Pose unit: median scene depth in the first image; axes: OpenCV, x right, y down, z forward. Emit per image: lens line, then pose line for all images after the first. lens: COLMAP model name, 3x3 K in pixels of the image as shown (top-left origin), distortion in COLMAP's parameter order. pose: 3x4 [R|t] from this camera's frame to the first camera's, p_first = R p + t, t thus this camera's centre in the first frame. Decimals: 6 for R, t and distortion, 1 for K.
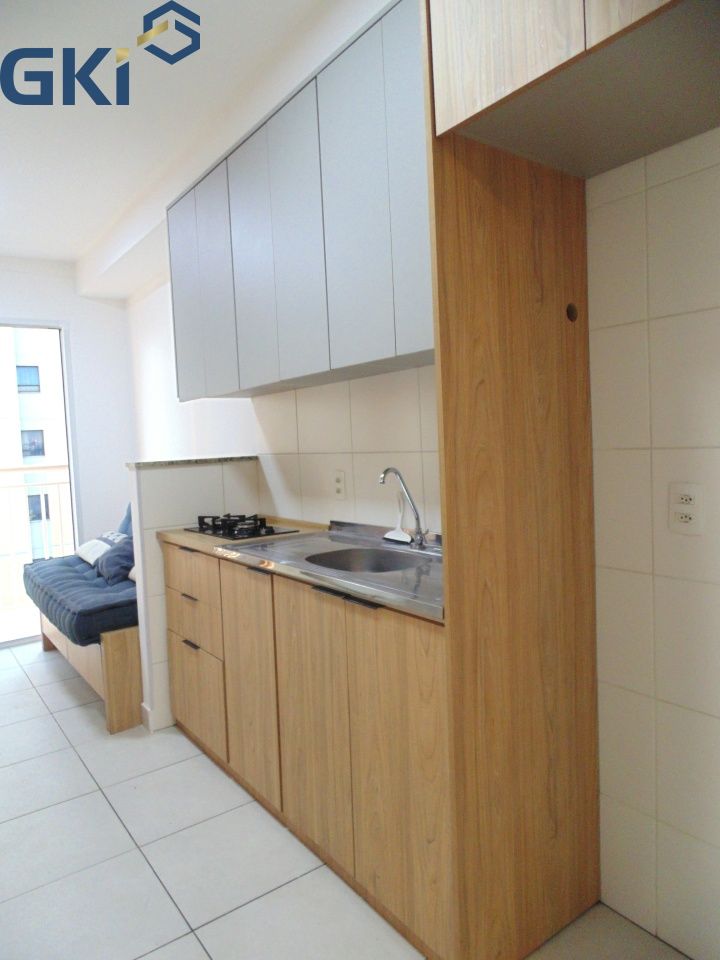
lens RADIAL K [[633.9, 0, 360.0], [0, 633.9, 480.0], [0, 0, 1]] dist [-0.003991, -0.001347]
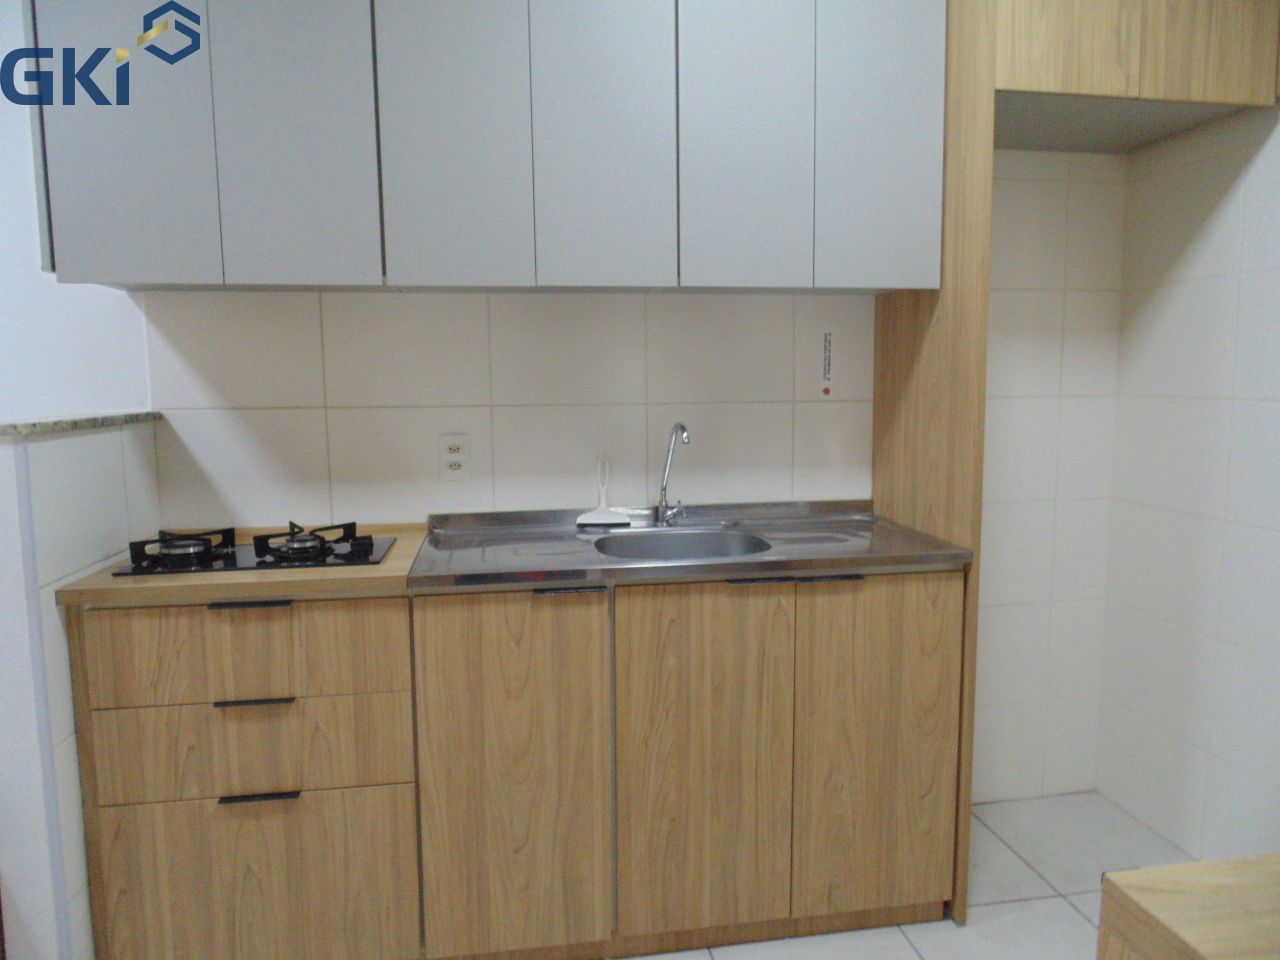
lens RADIAL K [[809.8, 0, 641.9], [0, 809.8, 488.8], [0, 0, 1]] dist [-0.031042, -0.000036]
pose [[0.461738, -0.071356, 0.884141, -0.602318], [0.044478, 0.997368, 0.057266, 0.001940], [-0.885900, 0.012882, 0.463697, 0.417073]]
